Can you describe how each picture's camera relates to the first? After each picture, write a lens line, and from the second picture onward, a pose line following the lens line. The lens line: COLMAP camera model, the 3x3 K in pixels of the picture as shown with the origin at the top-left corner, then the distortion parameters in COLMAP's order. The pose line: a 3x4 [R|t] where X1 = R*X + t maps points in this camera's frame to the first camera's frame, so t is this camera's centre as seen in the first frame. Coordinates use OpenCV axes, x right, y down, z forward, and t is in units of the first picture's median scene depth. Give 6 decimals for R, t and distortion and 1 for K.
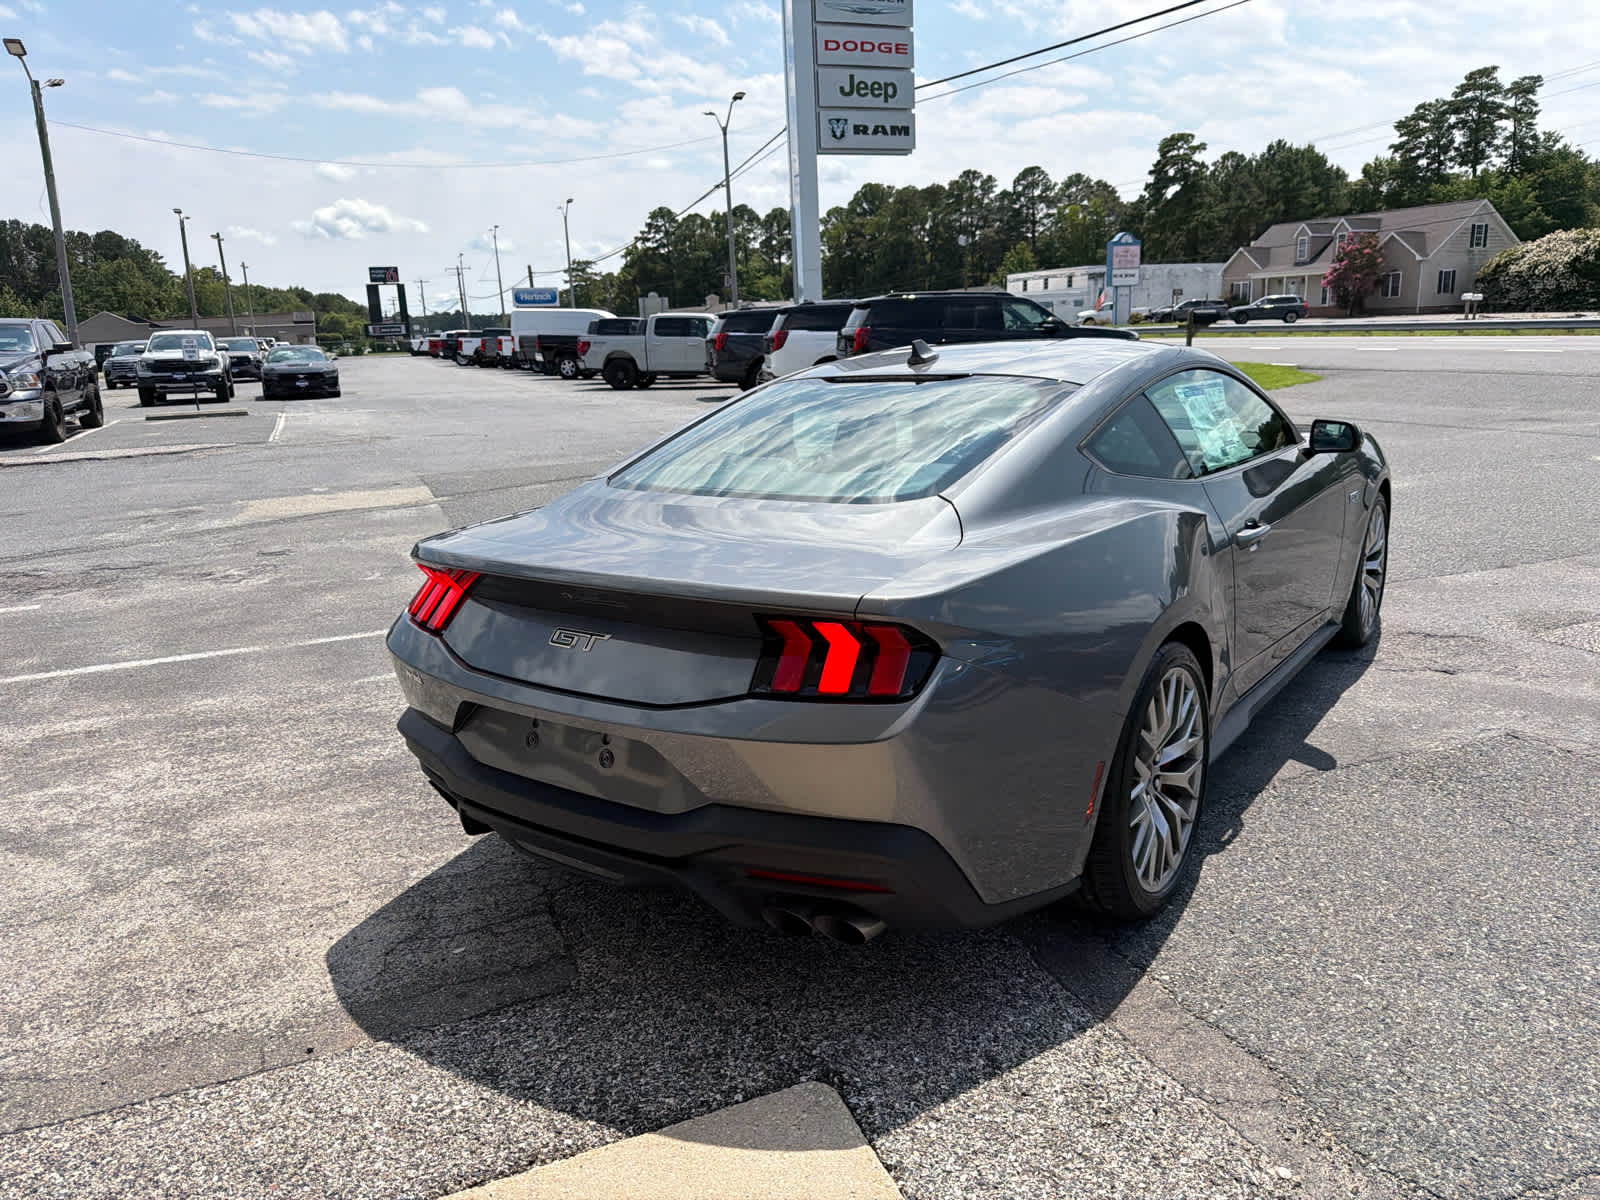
lens RADIAL K [[1120.2, 0, 817.3], [0, 1120.2, 602.5], [0, 0, 1]] dist [0.013645, -0.017769]
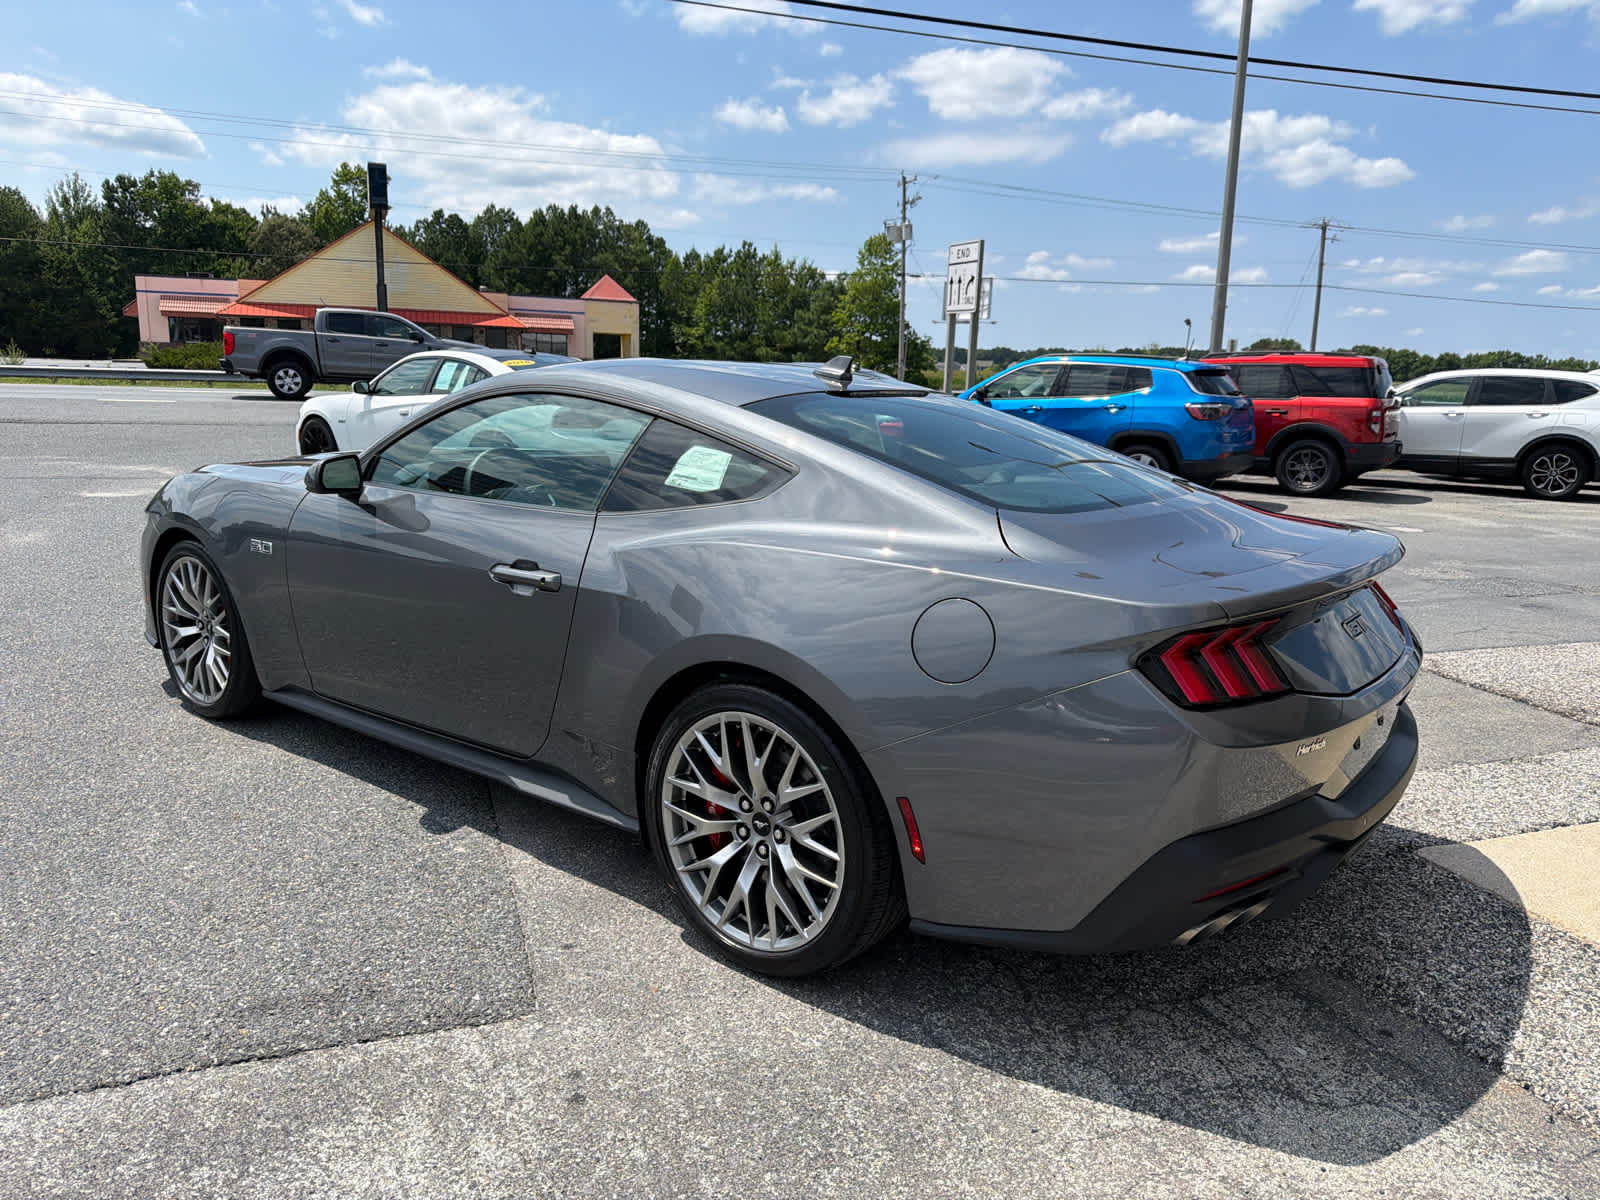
lens RADIAL K [[1123.4, 0, 802.1], [0, 1123.4, 589.3], [0, 0, 1]] dist [0.016667, -0.020667]
pose [[0.049524, -0.154324, 0.986778, -0.109319], [0.206610, 0.968203, 0.141050, -0.022073], [-0.977169, 0.196893, 0.079834, 0.119519]]
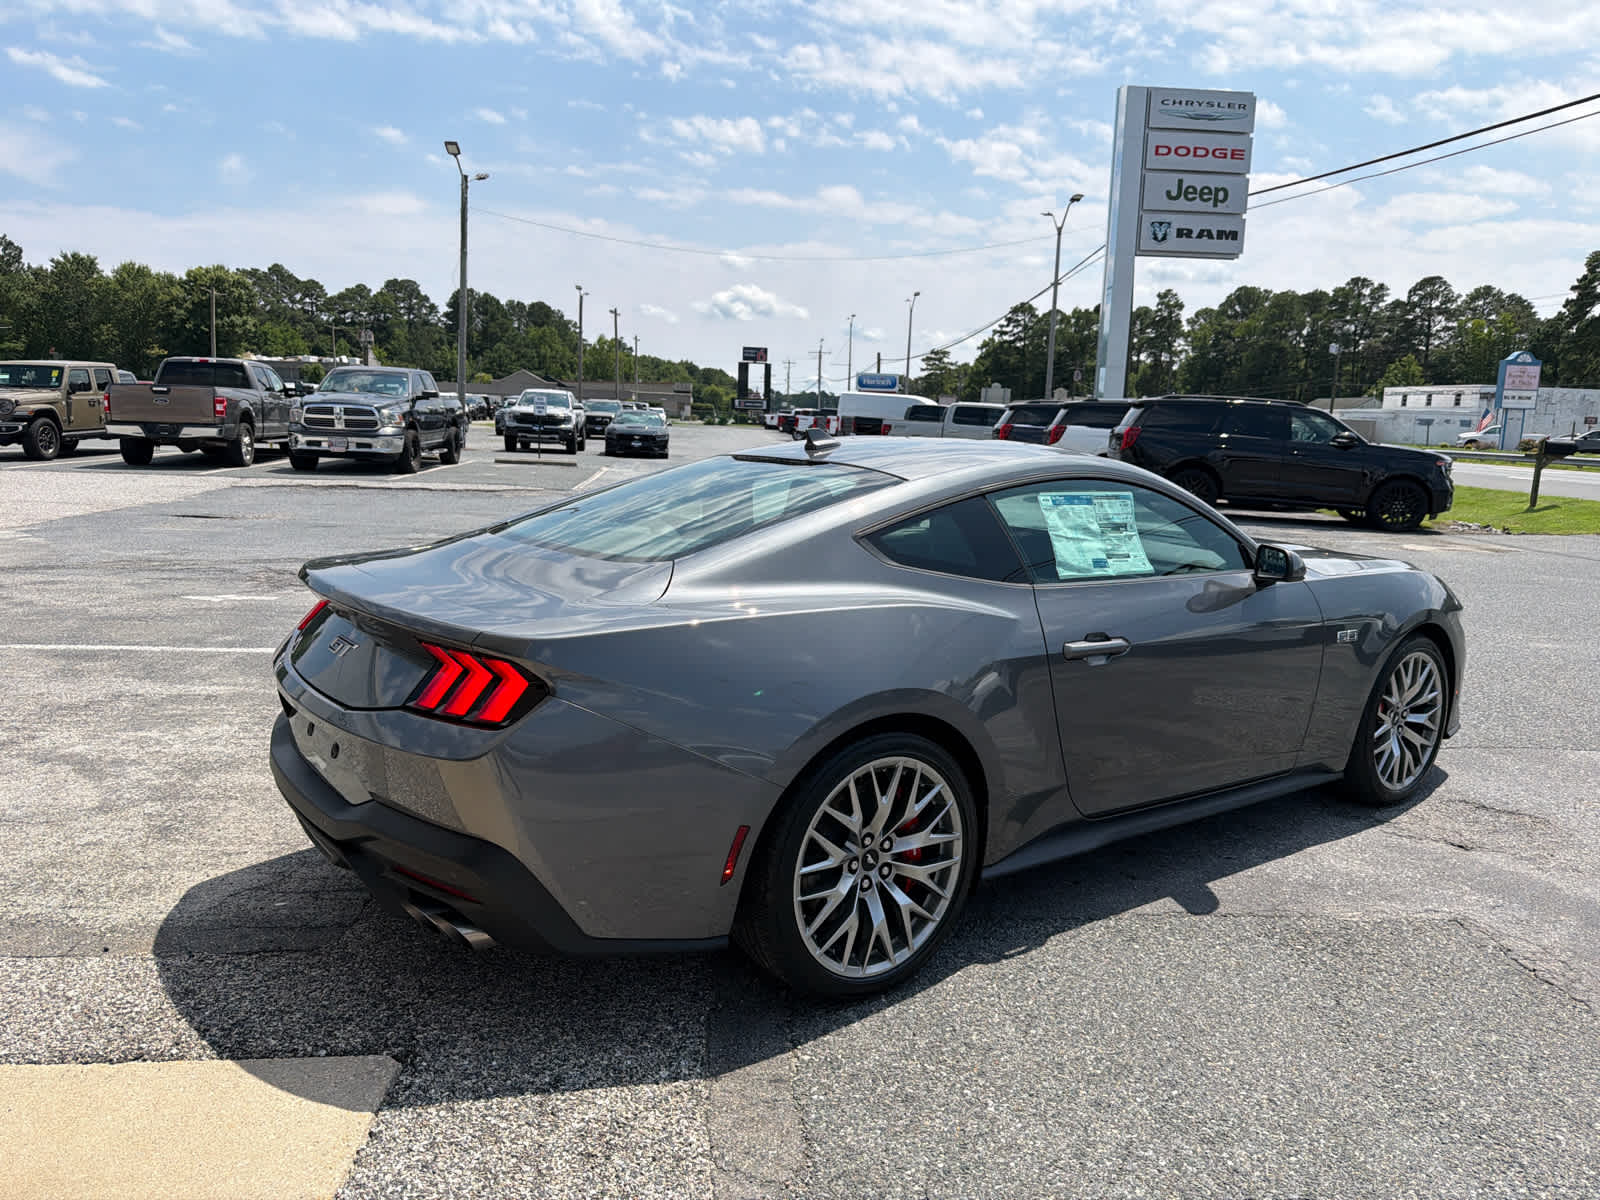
lens RADIAL K [[1119.8, 0, 822.2], [0, 1119.8, 598.5], [0, 0, 1]] dist [0.025101, -0.036178]
pose [[0.952862, 0.117209, -0.279850, 0.049676], [-0.139088, 0.988487, -0.059573, -0.001426], [0.269646, 0.095689, 0.958194, -0.000373]]
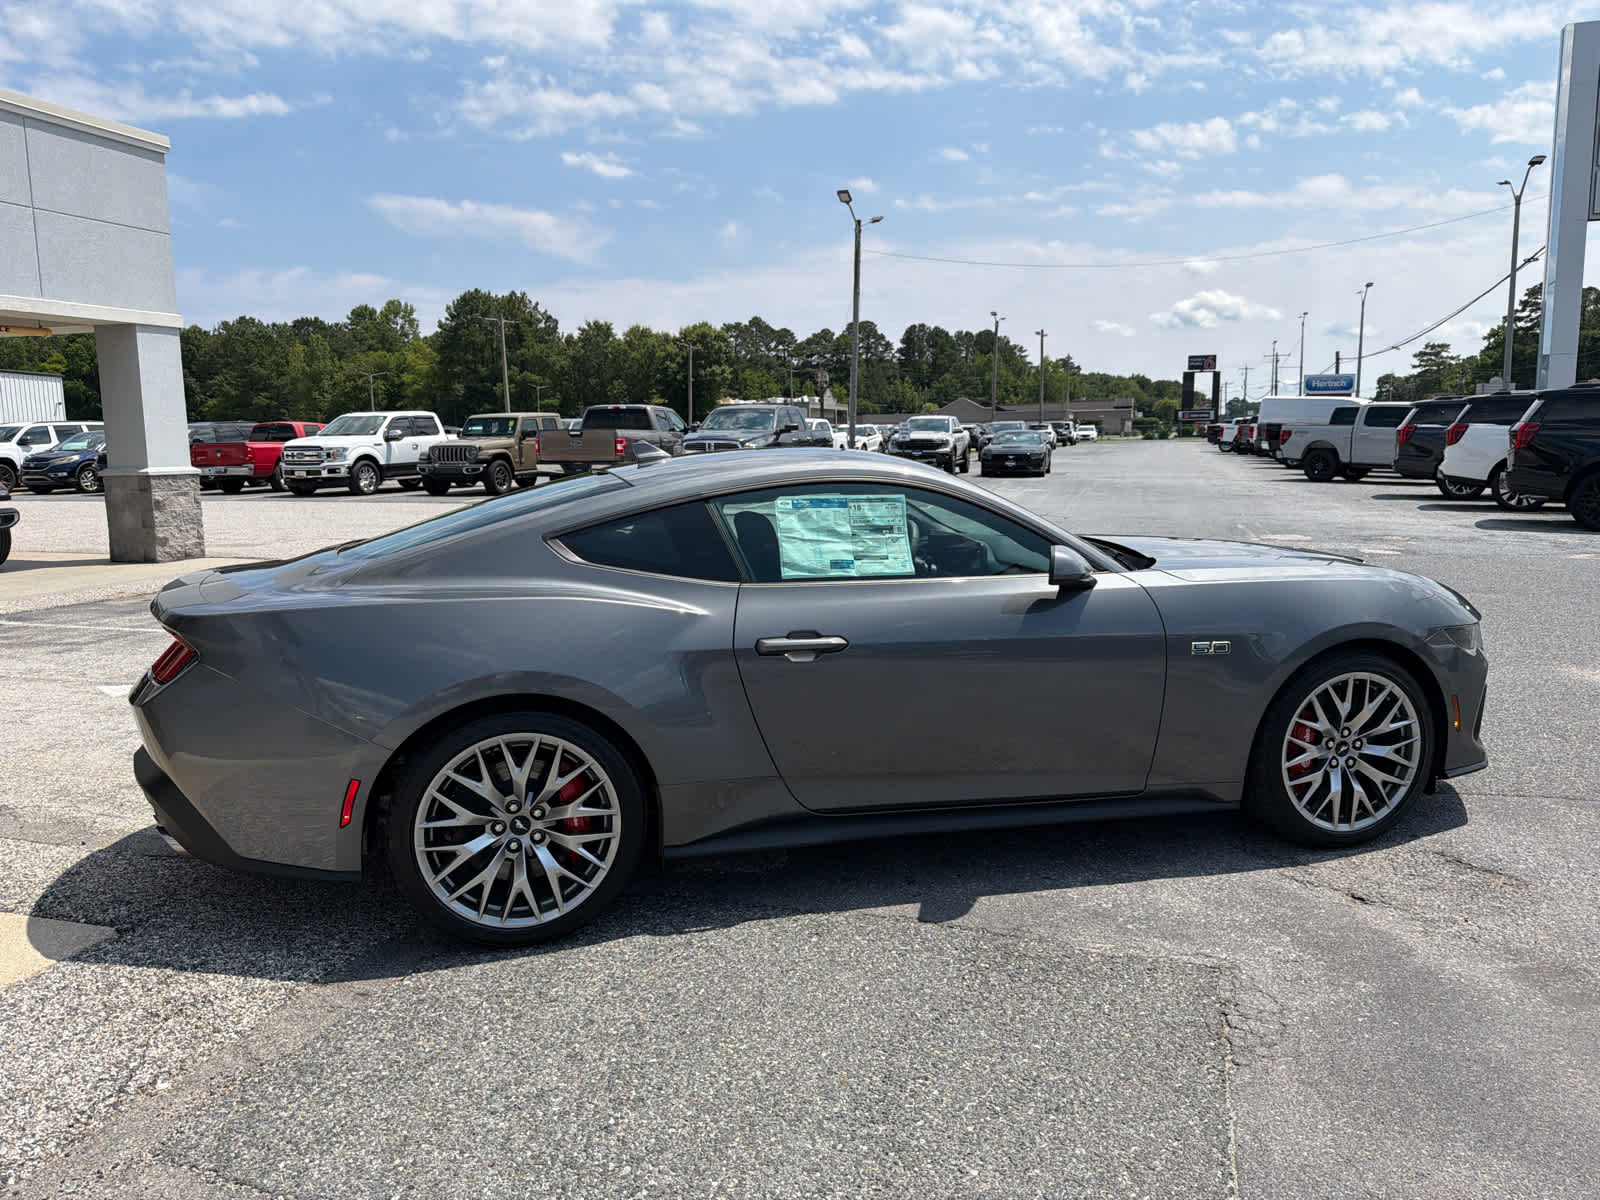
lens RADIAL K [[1111.8, 0, 825.2], [0, 1111.8, 599.1], [0, 0, 1]] dist [0.086782, -0.121923]
pose [[0.771585, 0.121916, -0.624334, 0.118914], [-0.169137, 0.985453, -0.016596, -0.010371], [0.613228, 0.118403, 0.780982, 0.026606]]
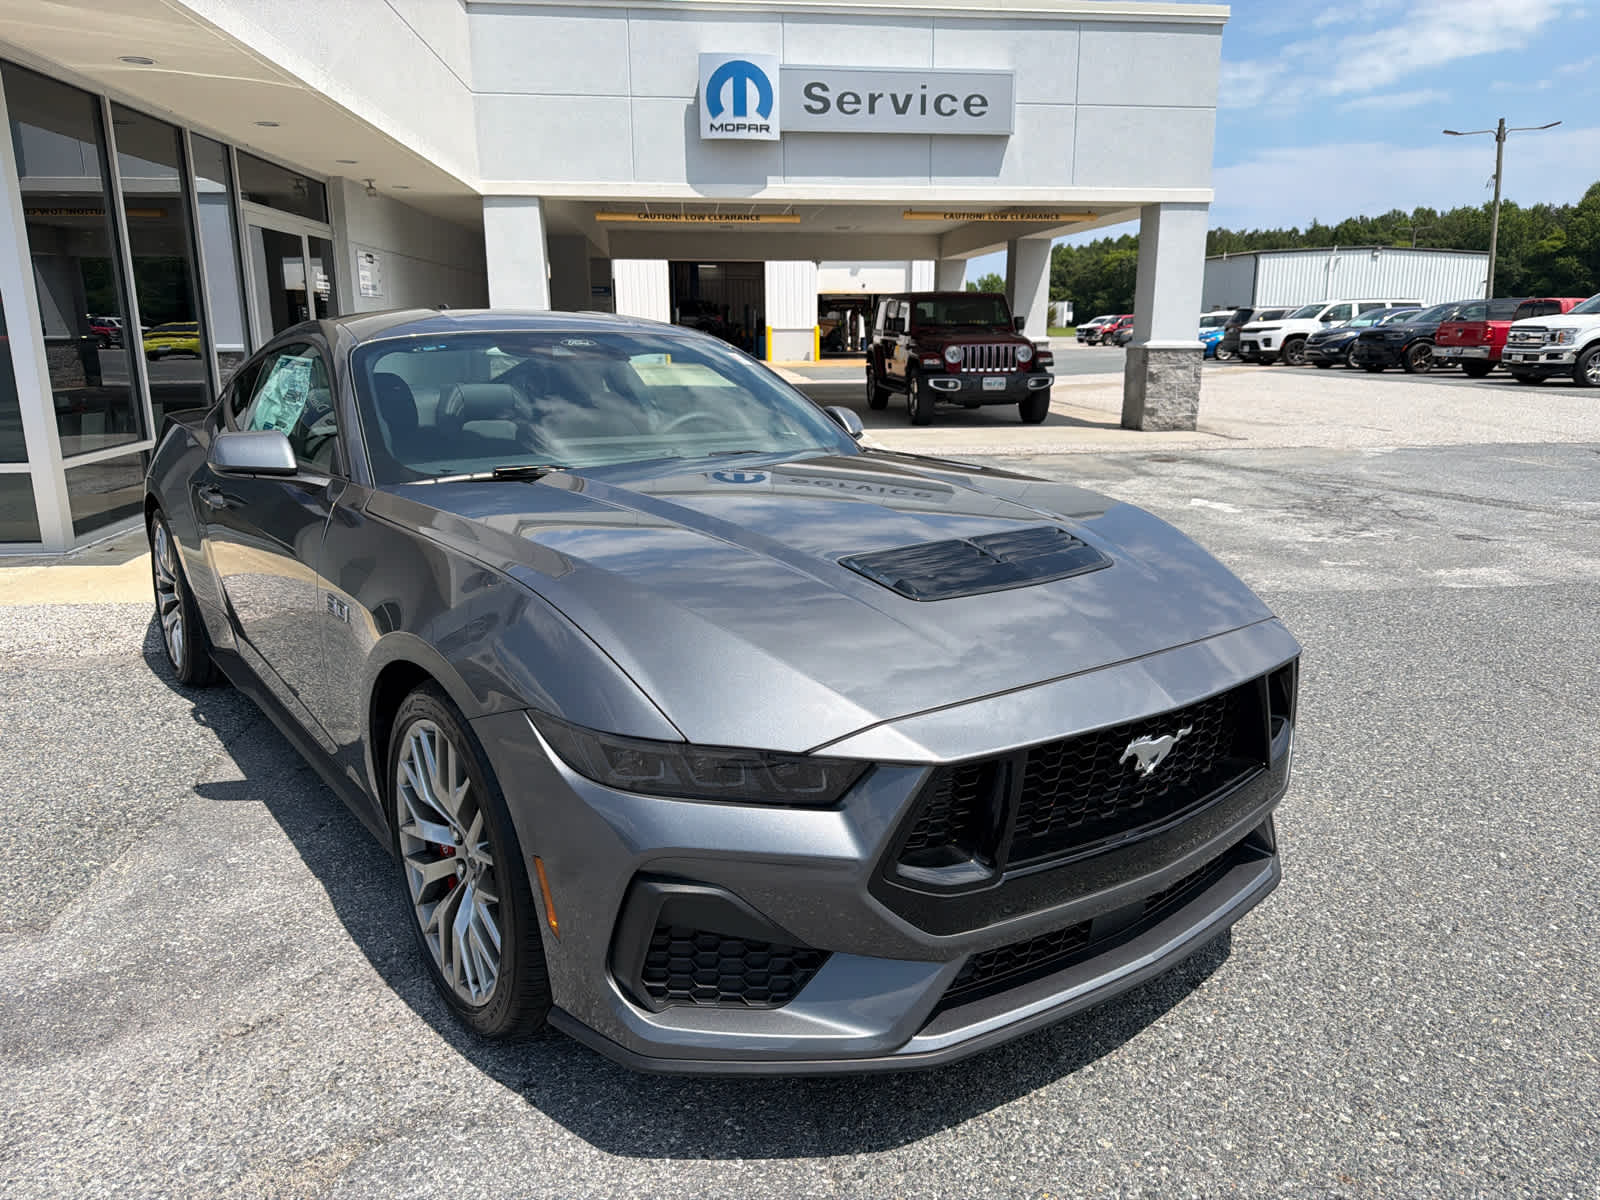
lens RADIAL K [[1140.4, 0, 814.9], [0, 1140.4, 604.9], [0, 0, 1]] dist [0.008039, -0.012725]
pose [[-0.284102, 0.267299, -0.920781, 0.145294], [-0.218048, 0.917176, 0.333531, -0.052592], [0.933671, 0.295531, -0.202287, 0.207024]]
